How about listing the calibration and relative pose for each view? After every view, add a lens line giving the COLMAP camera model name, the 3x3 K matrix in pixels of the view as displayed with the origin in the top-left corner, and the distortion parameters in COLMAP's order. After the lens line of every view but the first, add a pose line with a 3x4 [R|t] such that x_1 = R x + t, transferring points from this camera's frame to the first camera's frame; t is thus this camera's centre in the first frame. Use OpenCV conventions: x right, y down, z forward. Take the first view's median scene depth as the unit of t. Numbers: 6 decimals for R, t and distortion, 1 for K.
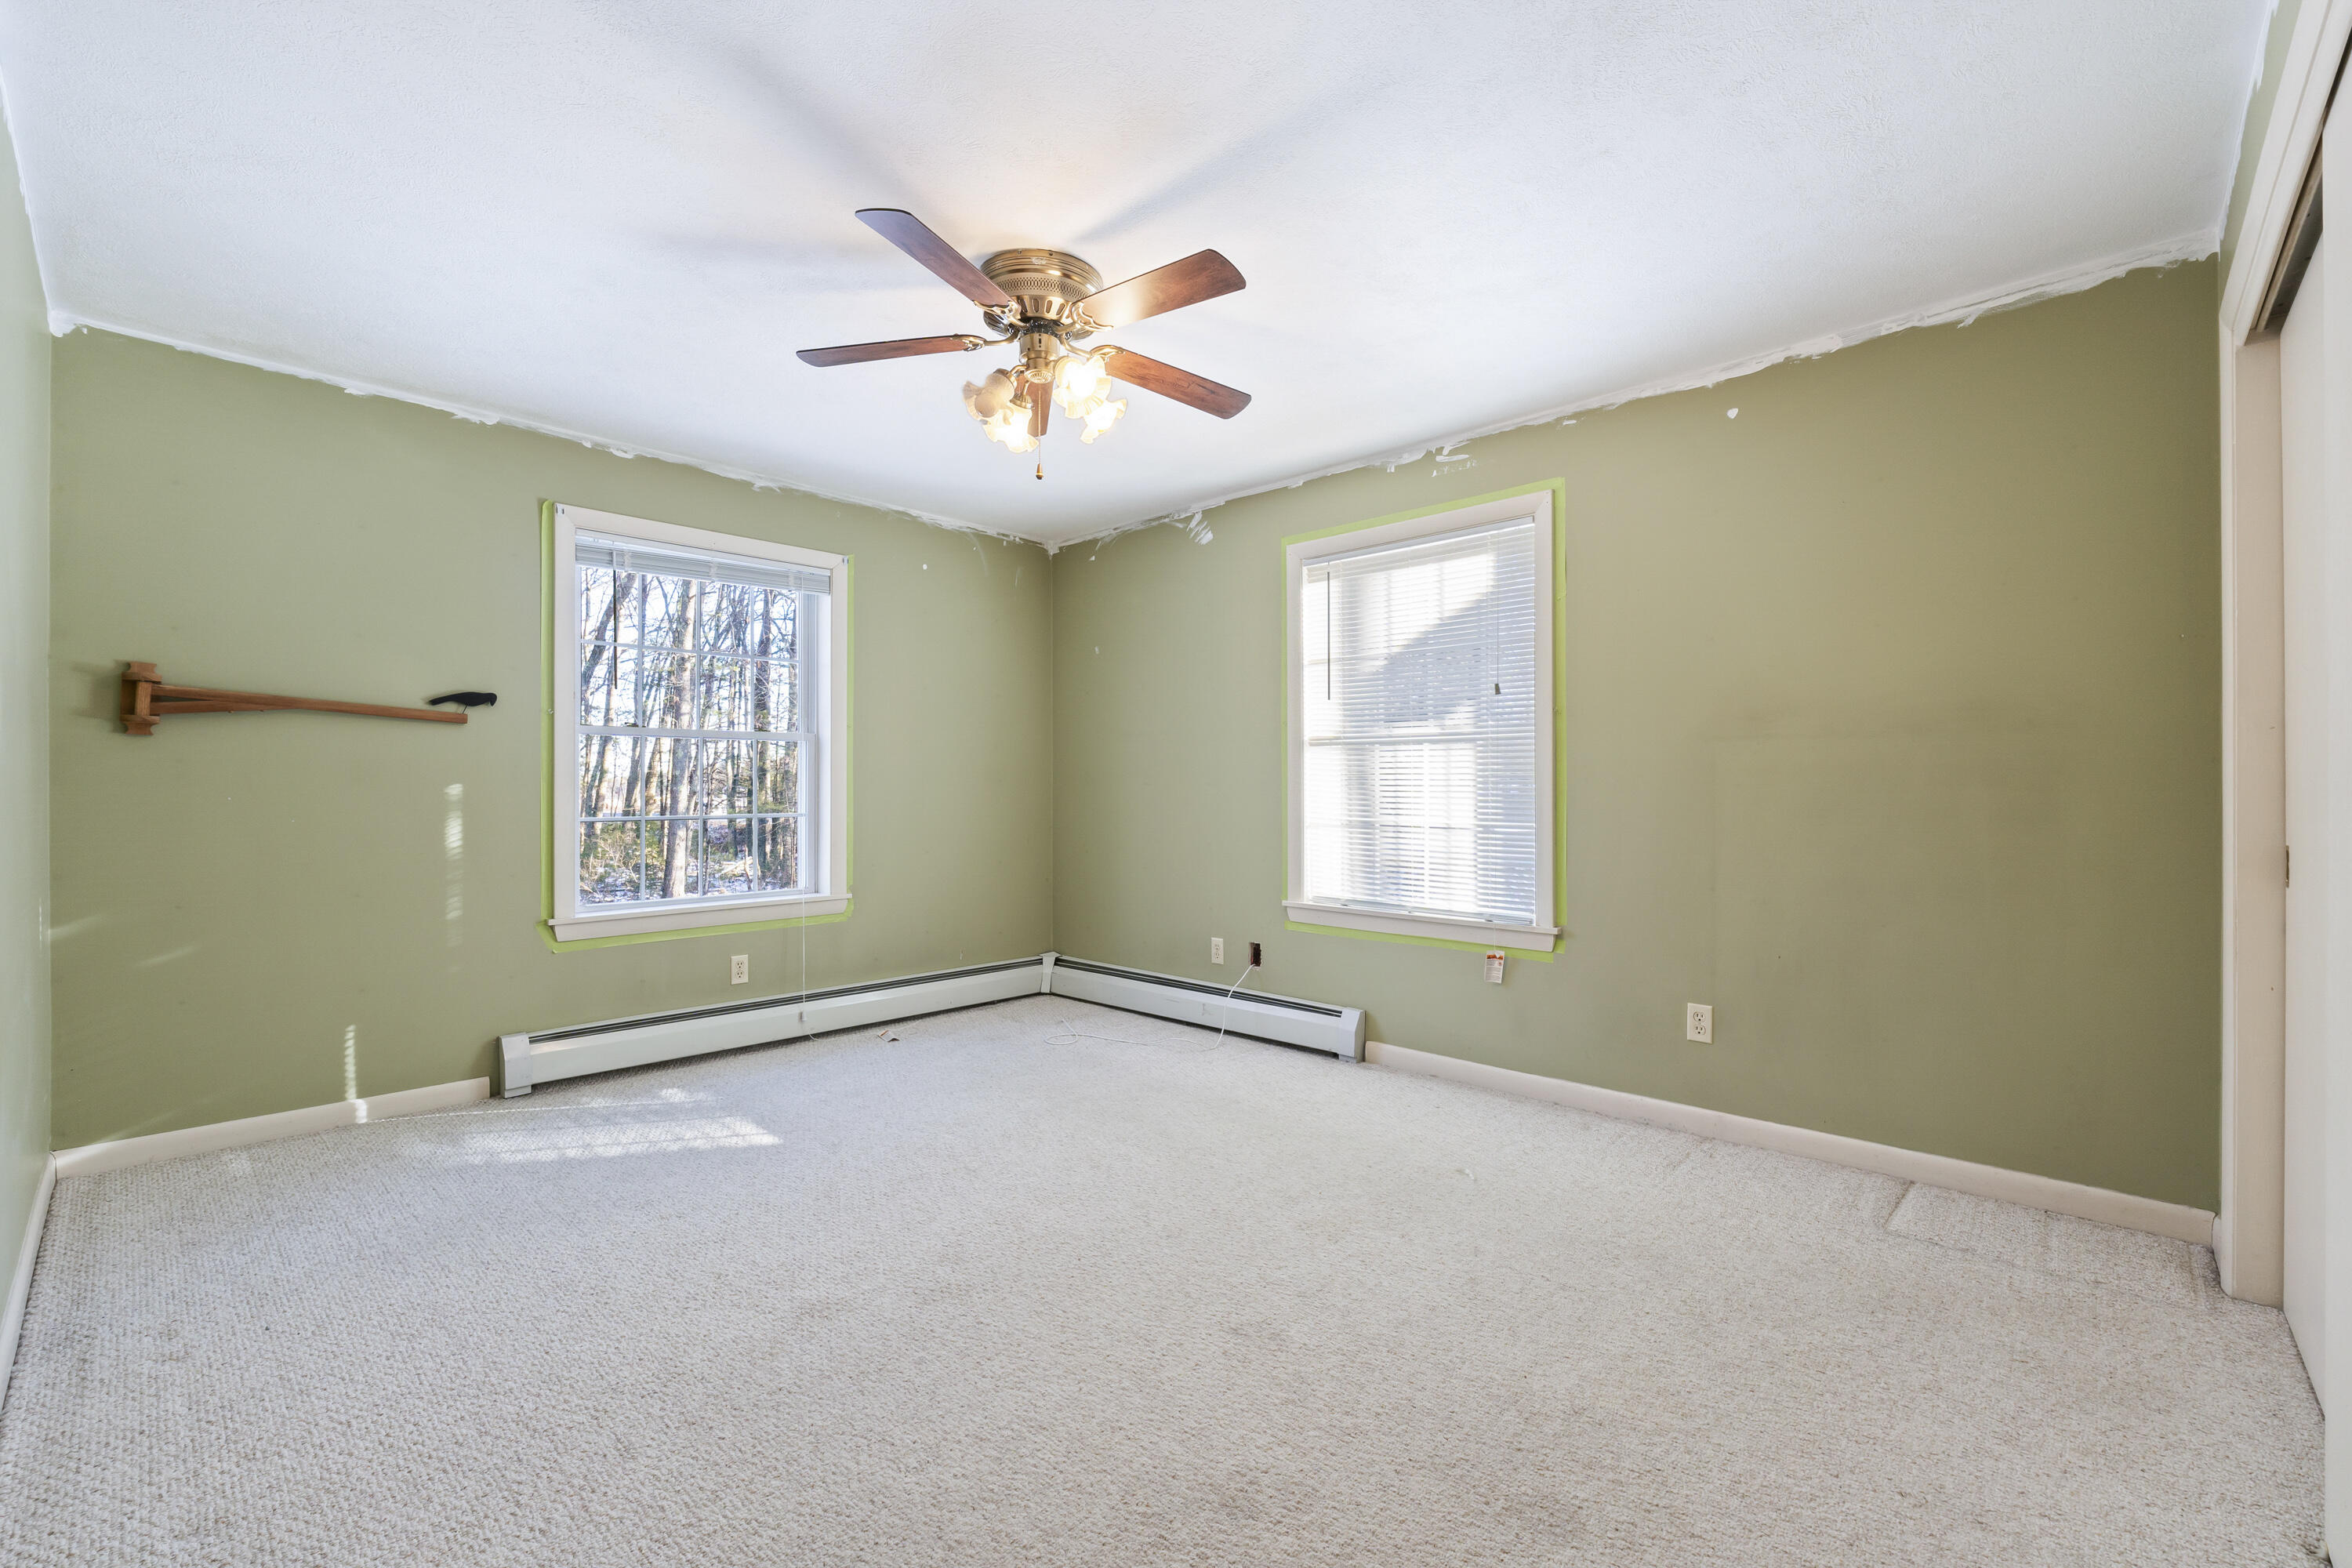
lens RADIAL K [[979.5, 0, 1143.9], [0, 979.5, 788.1], [0, 0, 1]] dist [0.000214, -0.000002]
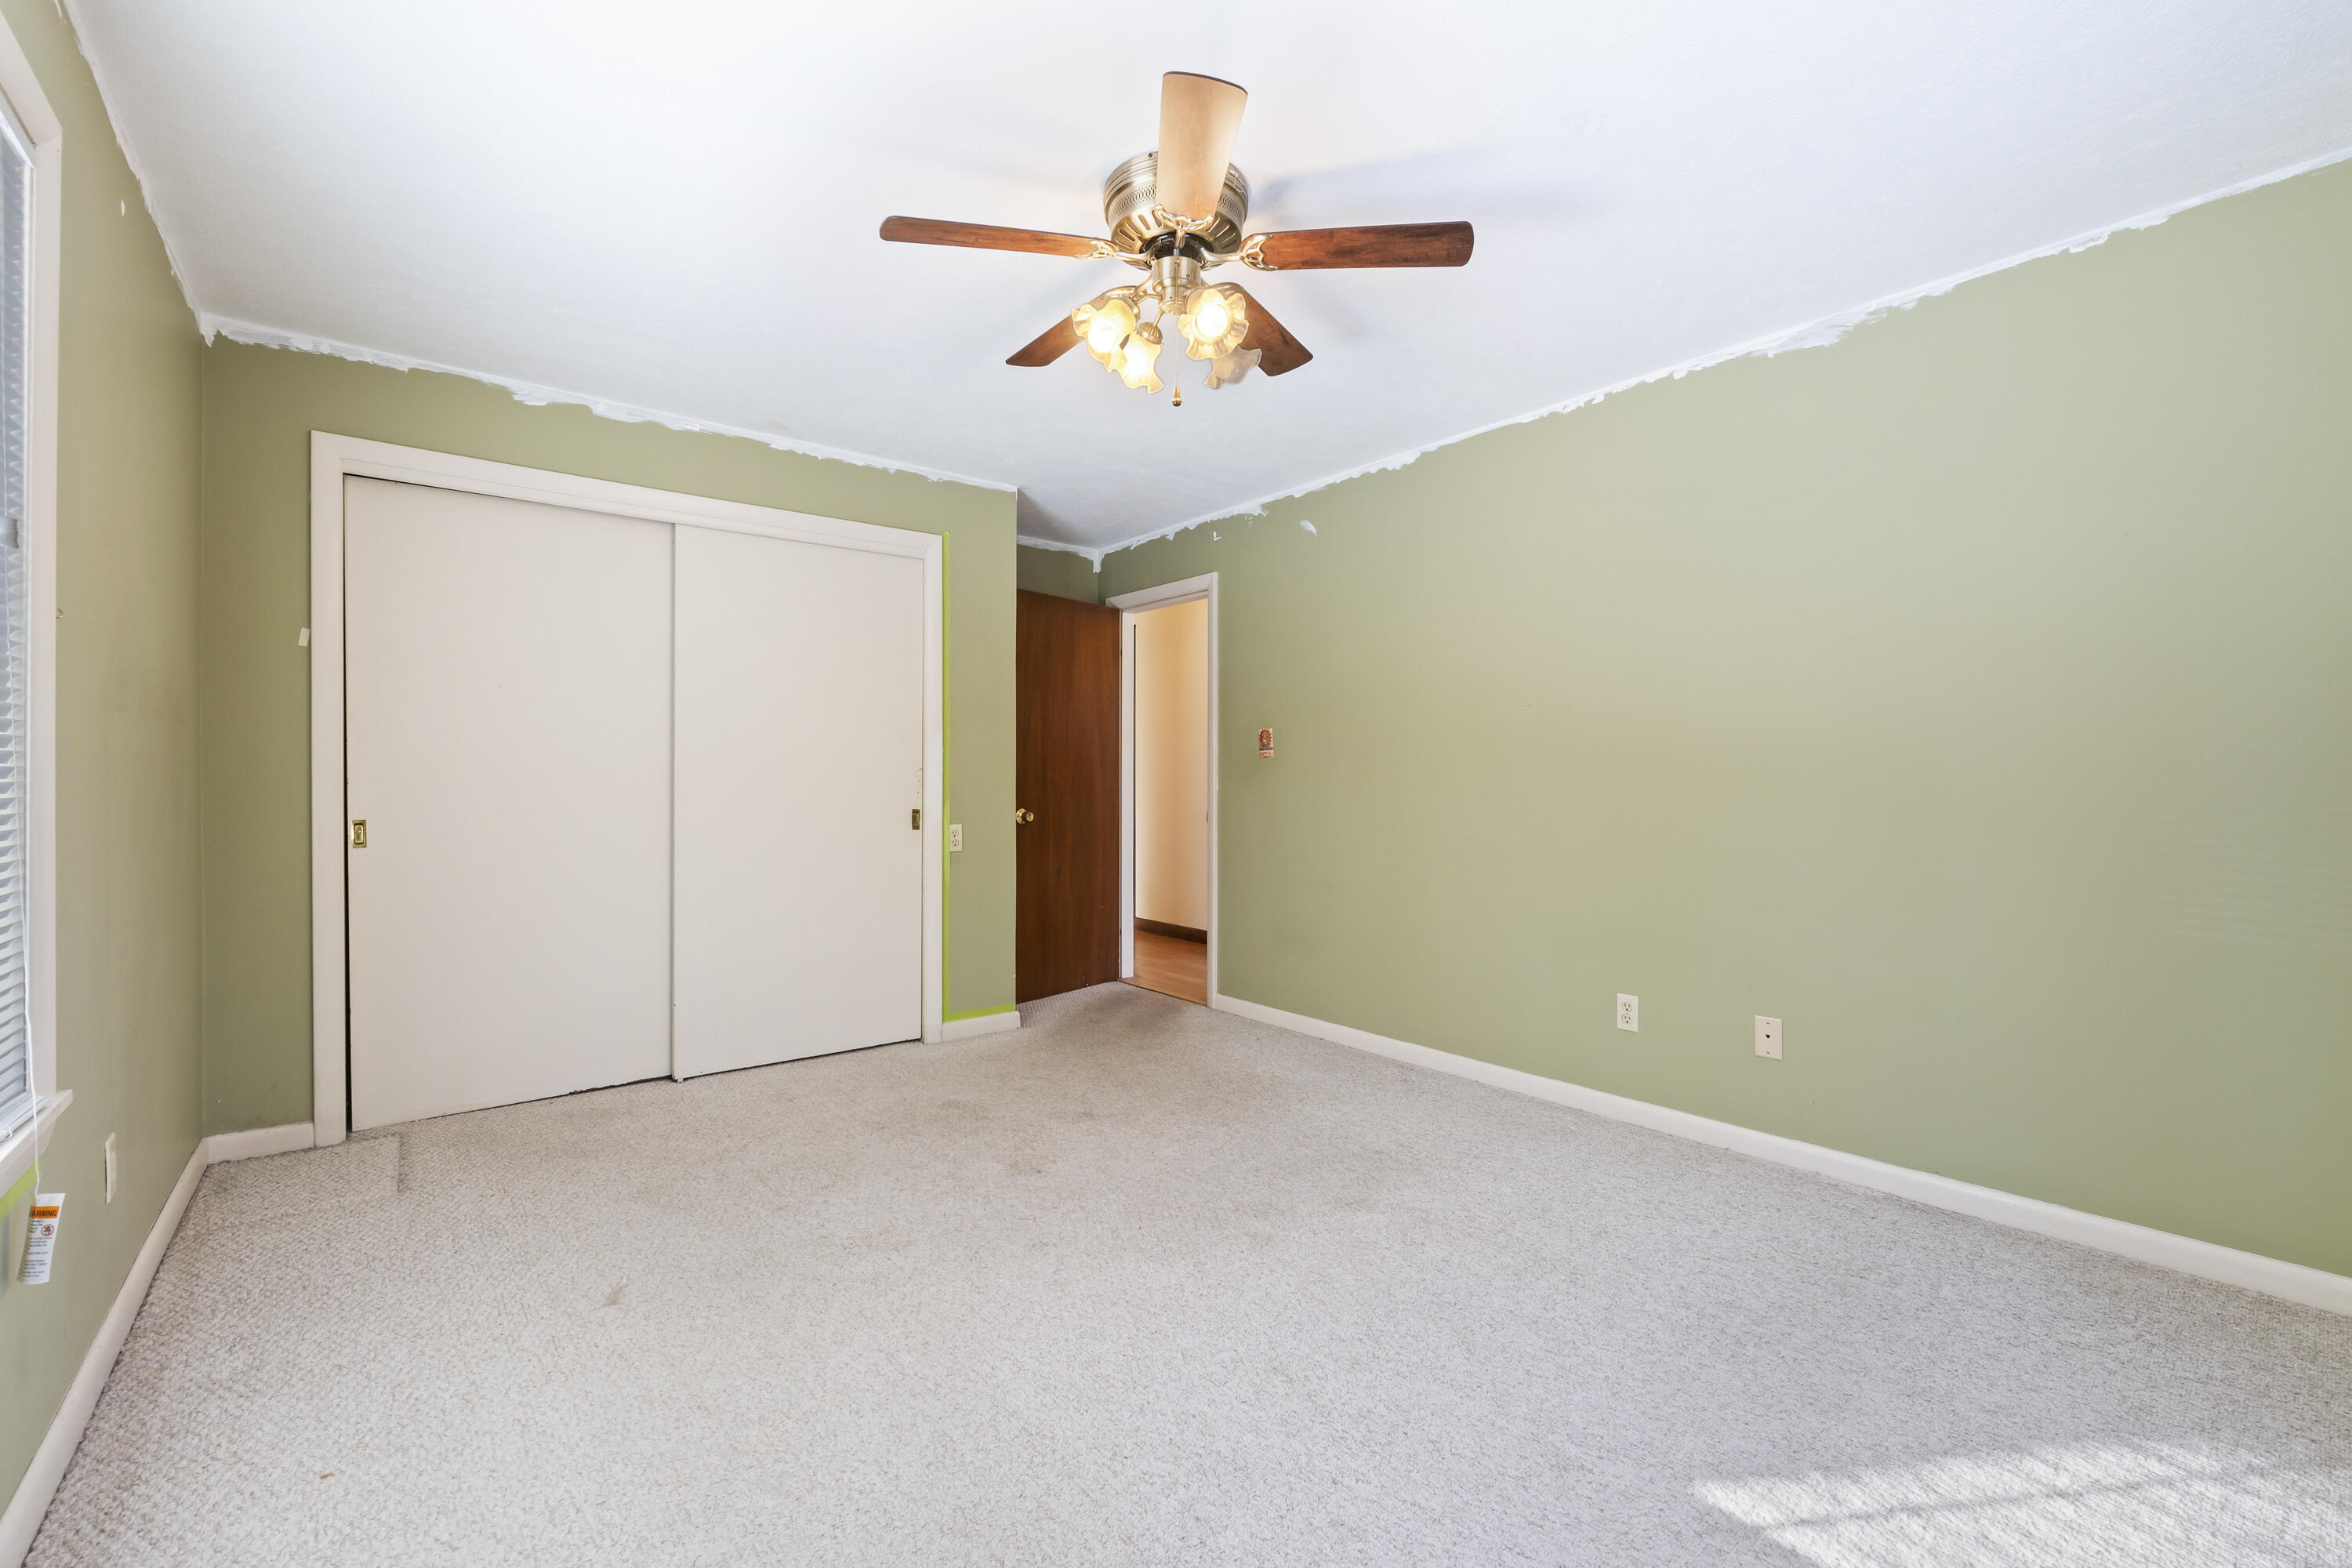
lens RADIAL K [[979.5, 0, 1143.9], [0, 979.5, 788.1], [0, 0, 1]] dist [0.000214, -0.000002]
pose [[-0.990092, -0.001147, 0.140412, -0.211553], [-0.000225, 0.999978, 0.006586, -0.004587], [-0.140417, 0.006489, -0.990071, 1.976720]]
